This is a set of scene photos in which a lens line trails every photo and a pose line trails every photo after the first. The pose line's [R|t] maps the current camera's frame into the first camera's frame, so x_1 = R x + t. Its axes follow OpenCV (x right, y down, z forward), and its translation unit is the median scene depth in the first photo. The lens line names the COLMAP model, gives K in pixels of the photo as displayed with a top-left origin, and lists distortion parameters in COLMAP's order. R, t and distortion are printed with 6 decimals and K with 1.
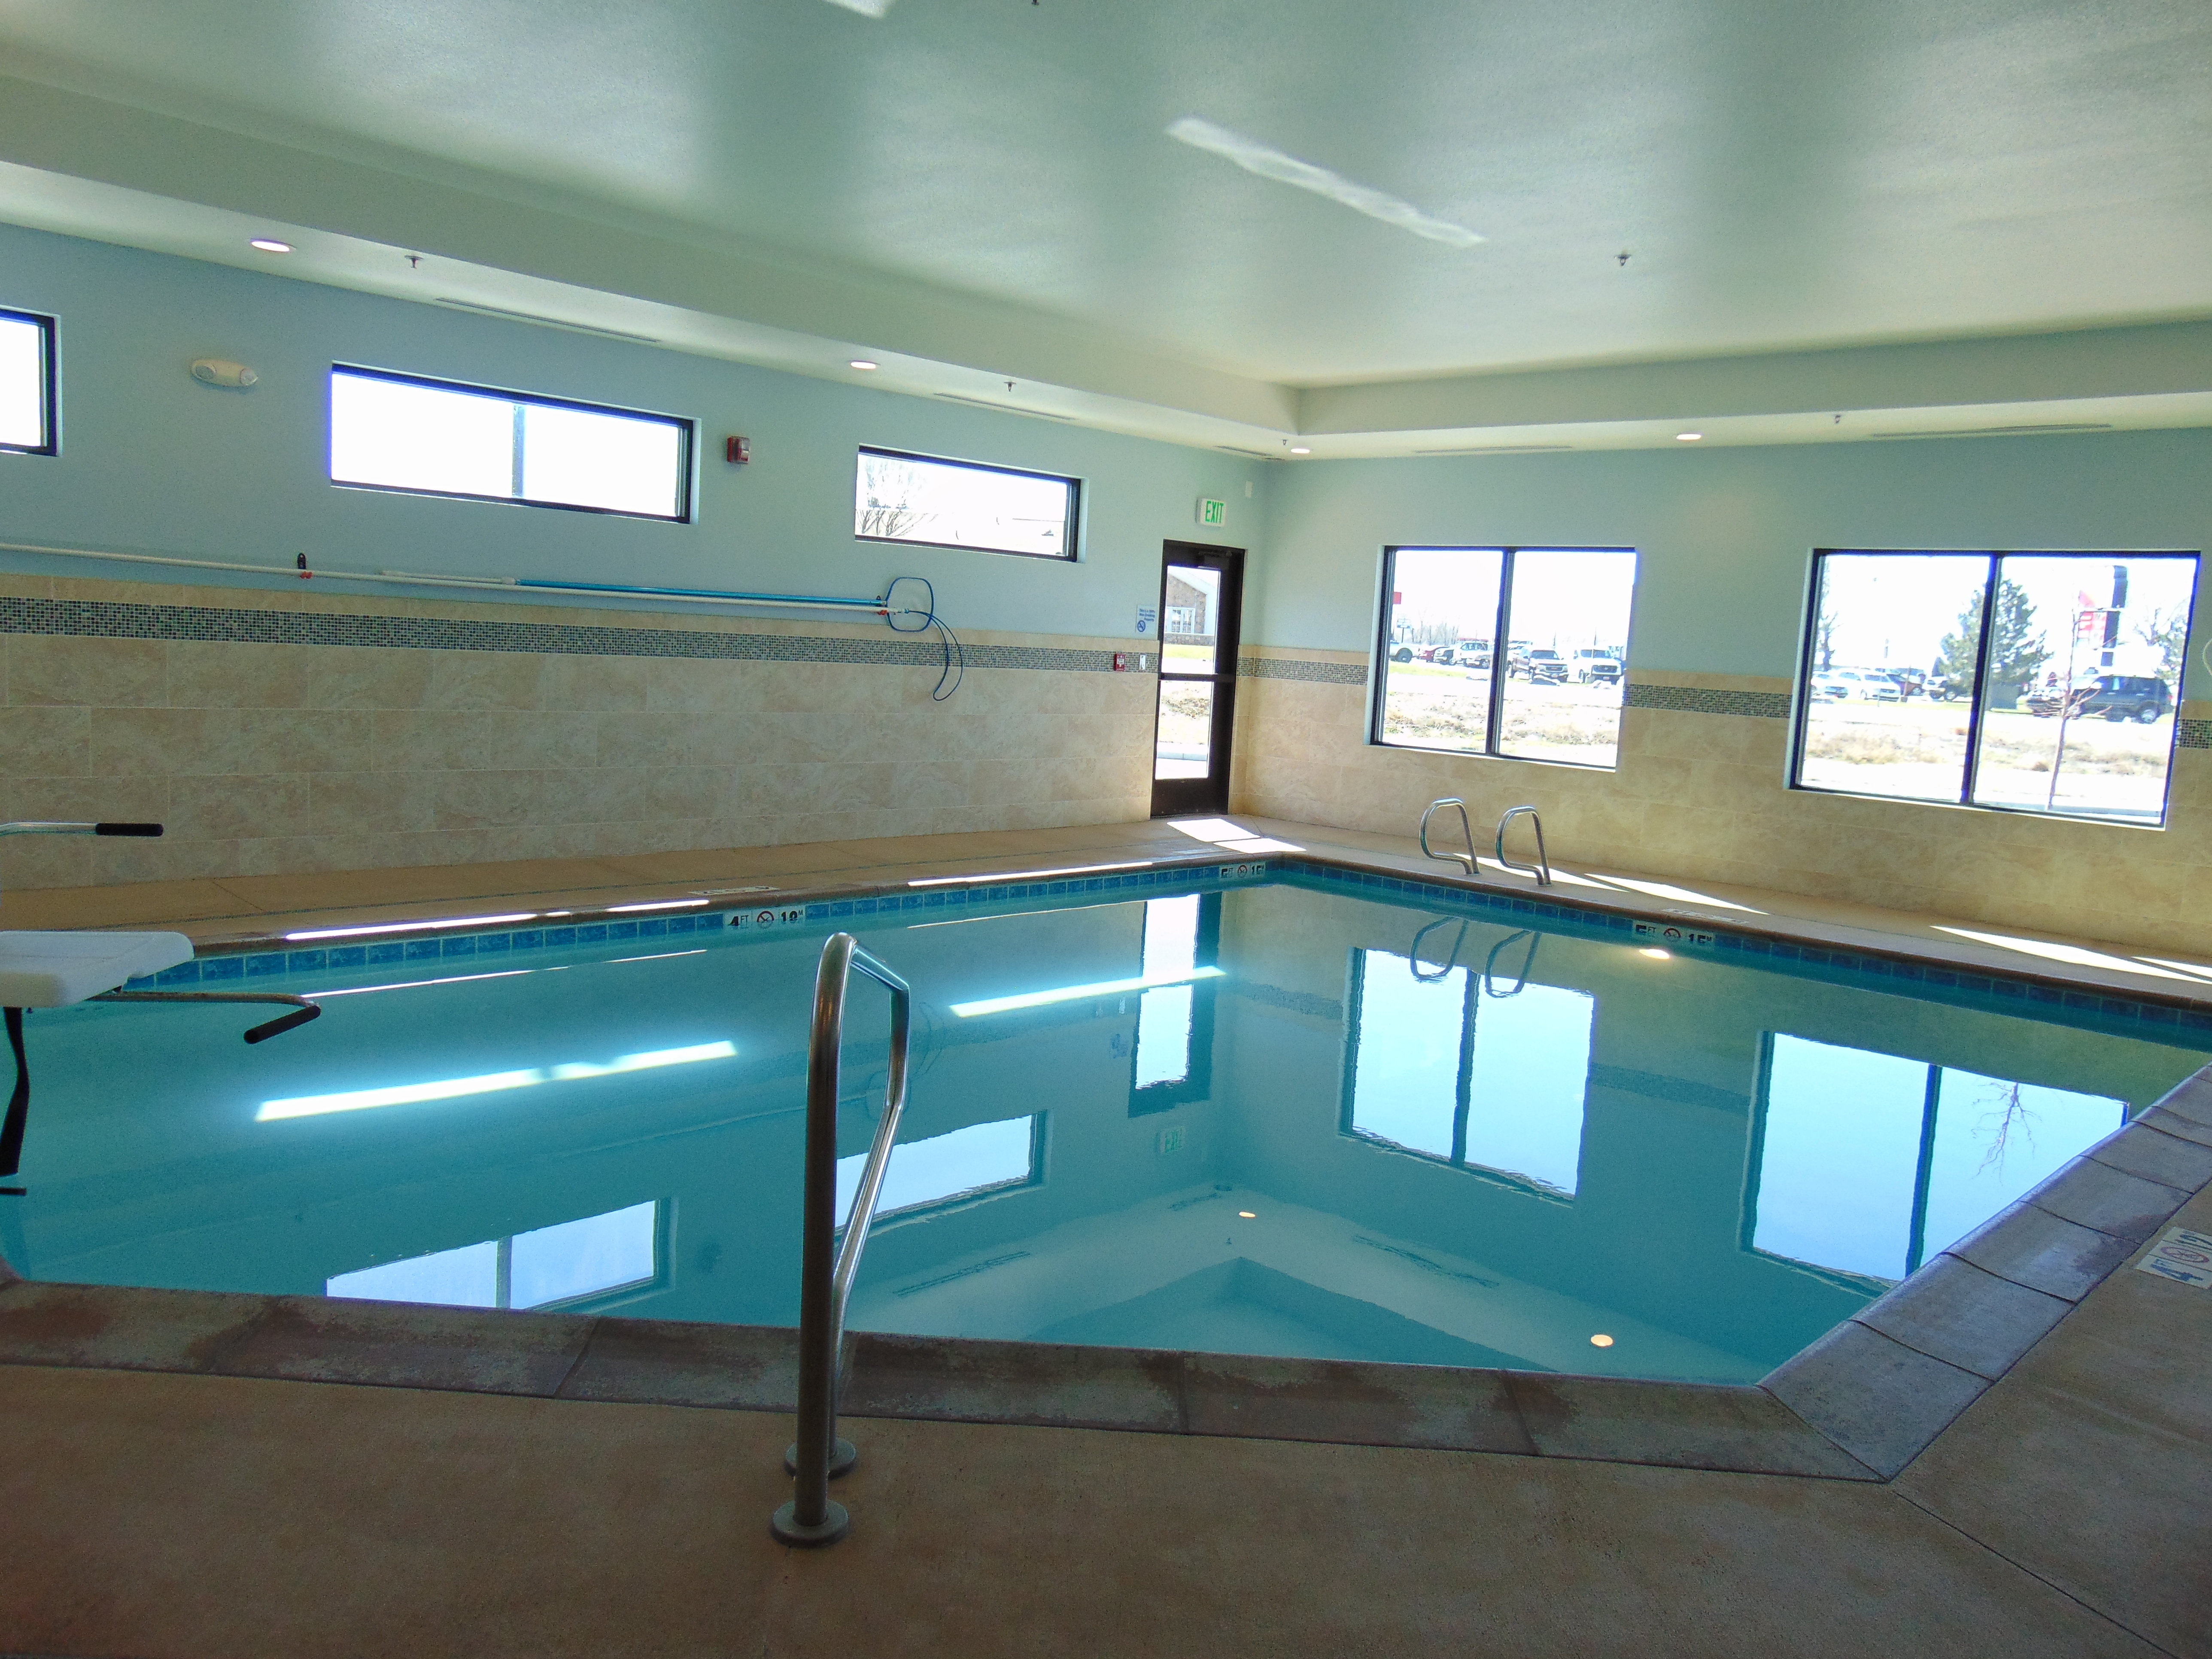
lens RADIAL K [[1730.9, 0, 1117.7], [0, 1730.9, 822.2], [0, 0, 1]] dist [0.001275, 0.179571]
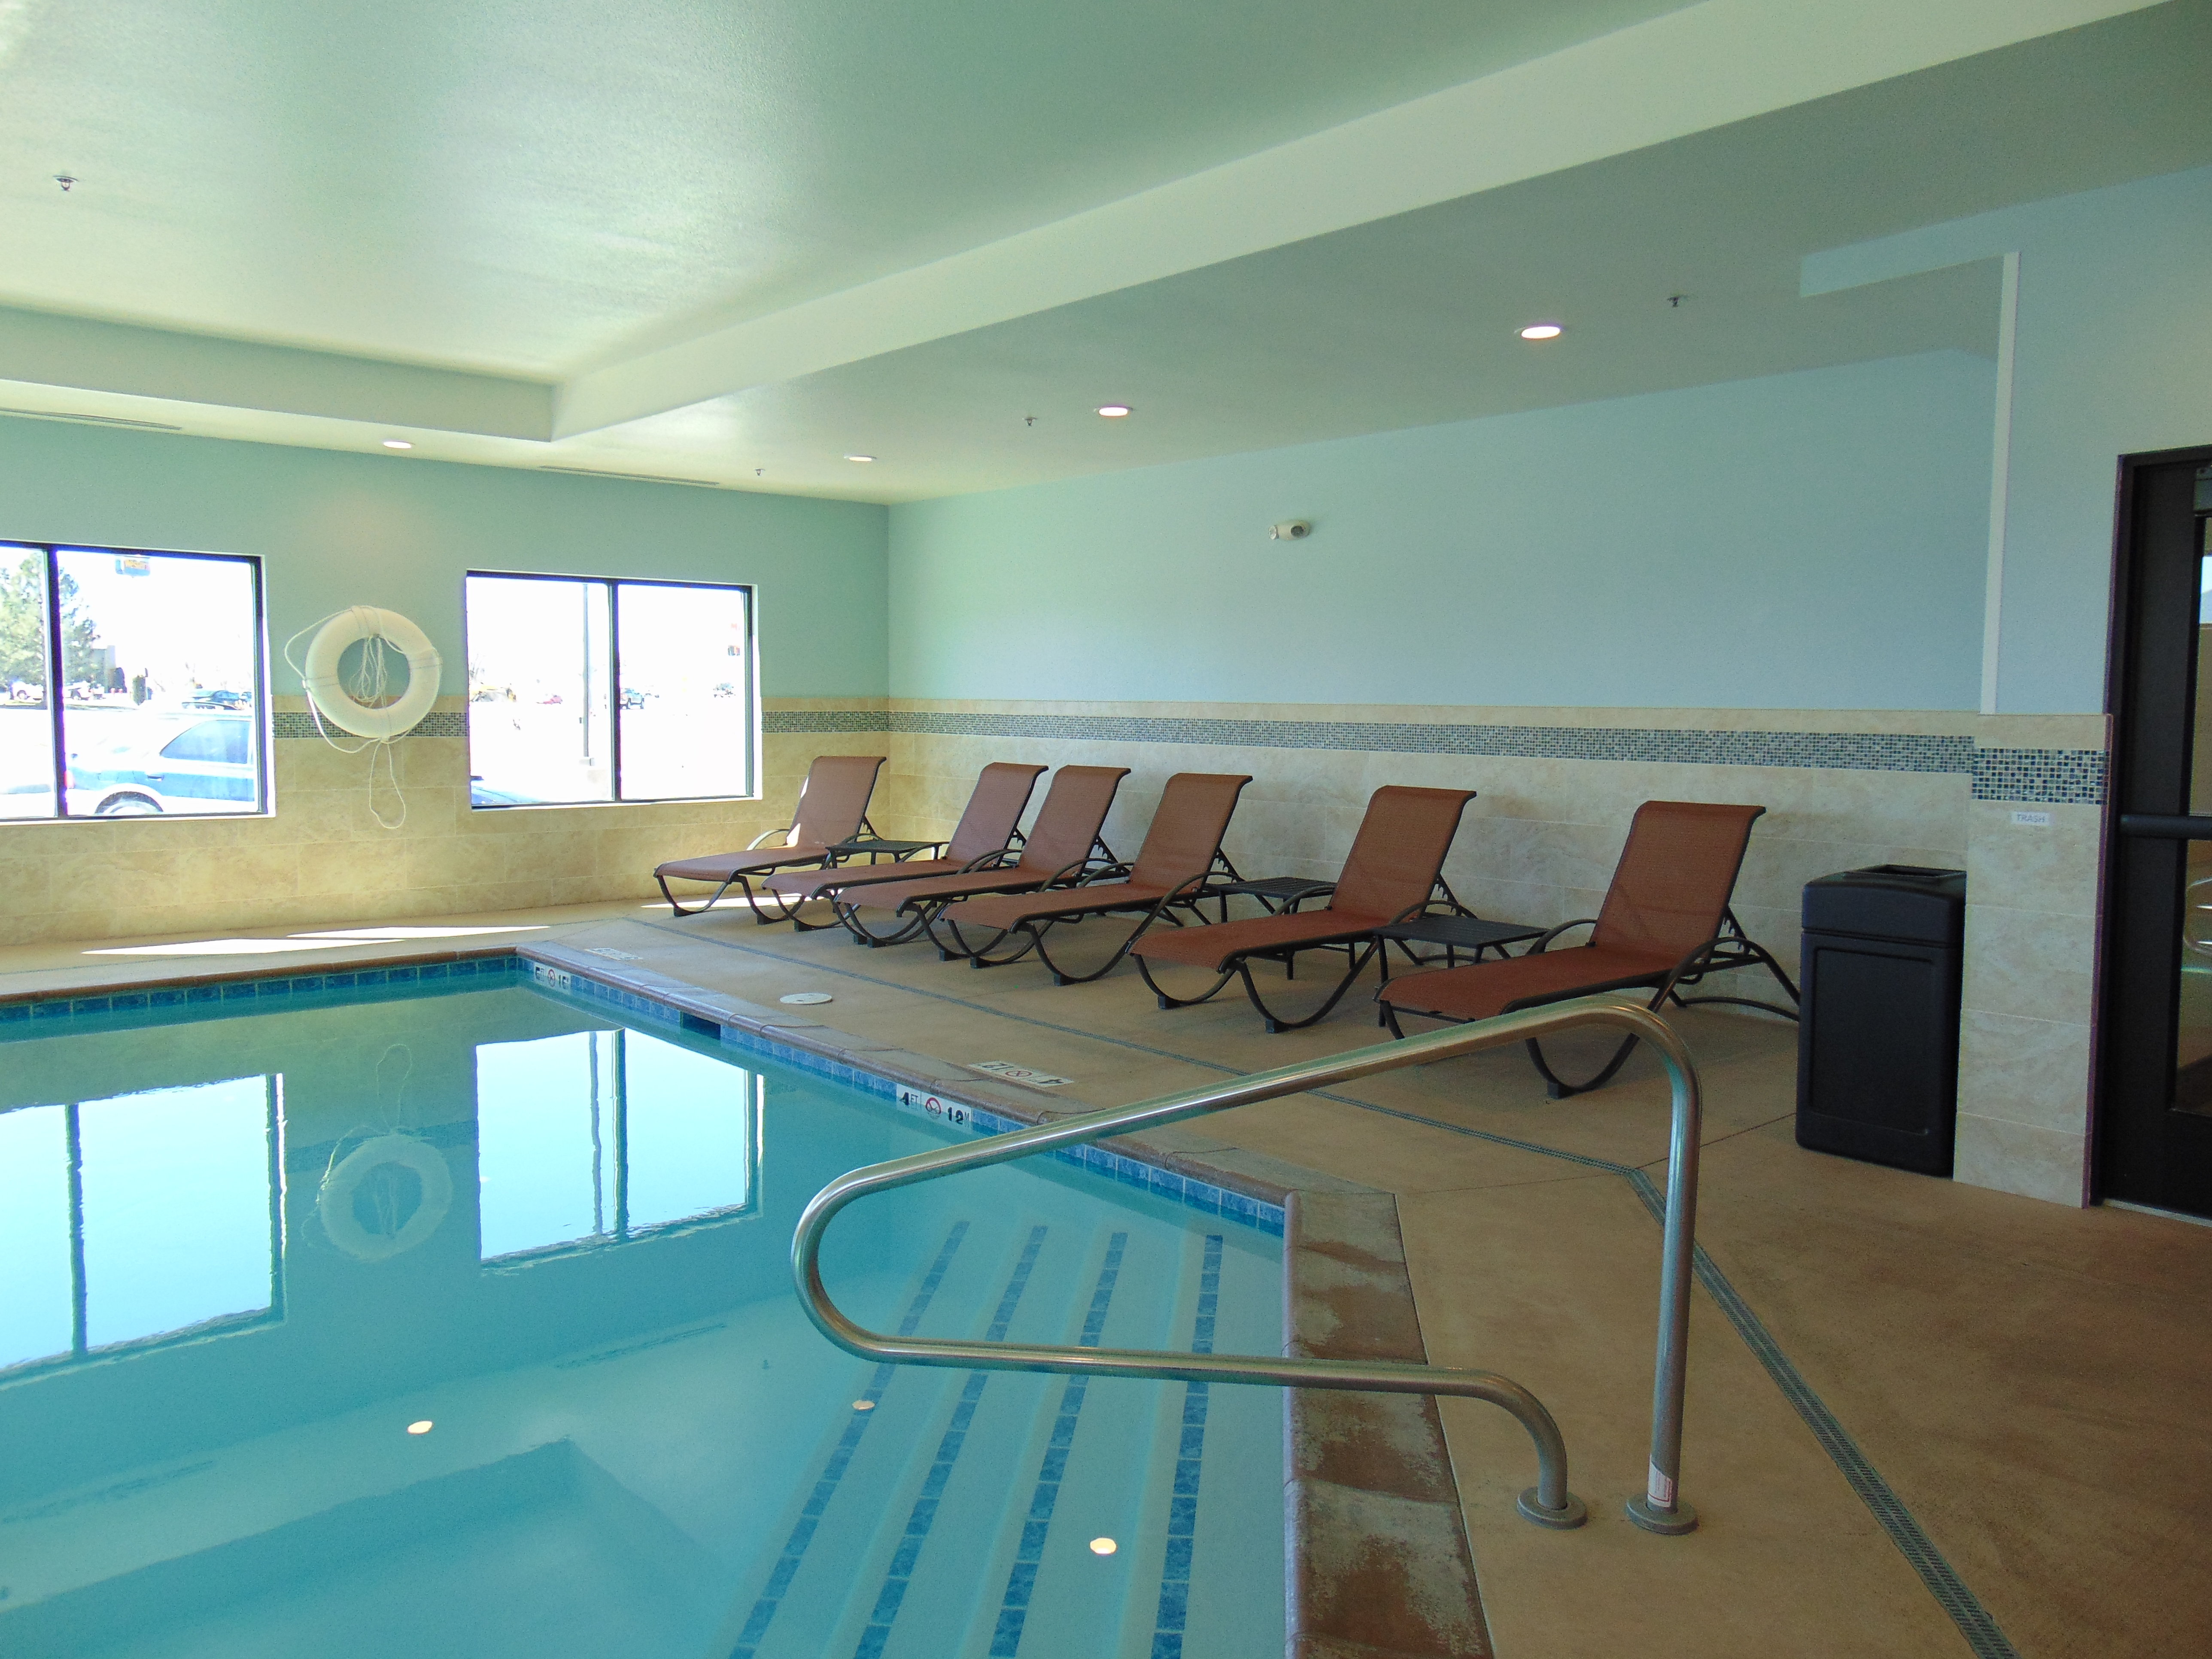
lens RADIAL K [[1730.9, 0, 1117.7], [0, 1730.9, 822.2], [0, 0, 1]] dist [0.001275, 0.179571]
pose [[0.146712, -0.135569, 0.979845, -0.387589], [0.112825, 0.986393, 0.119582, -0.063108], [-0.982724, 0.093007, 0.160011, 0.337589]]
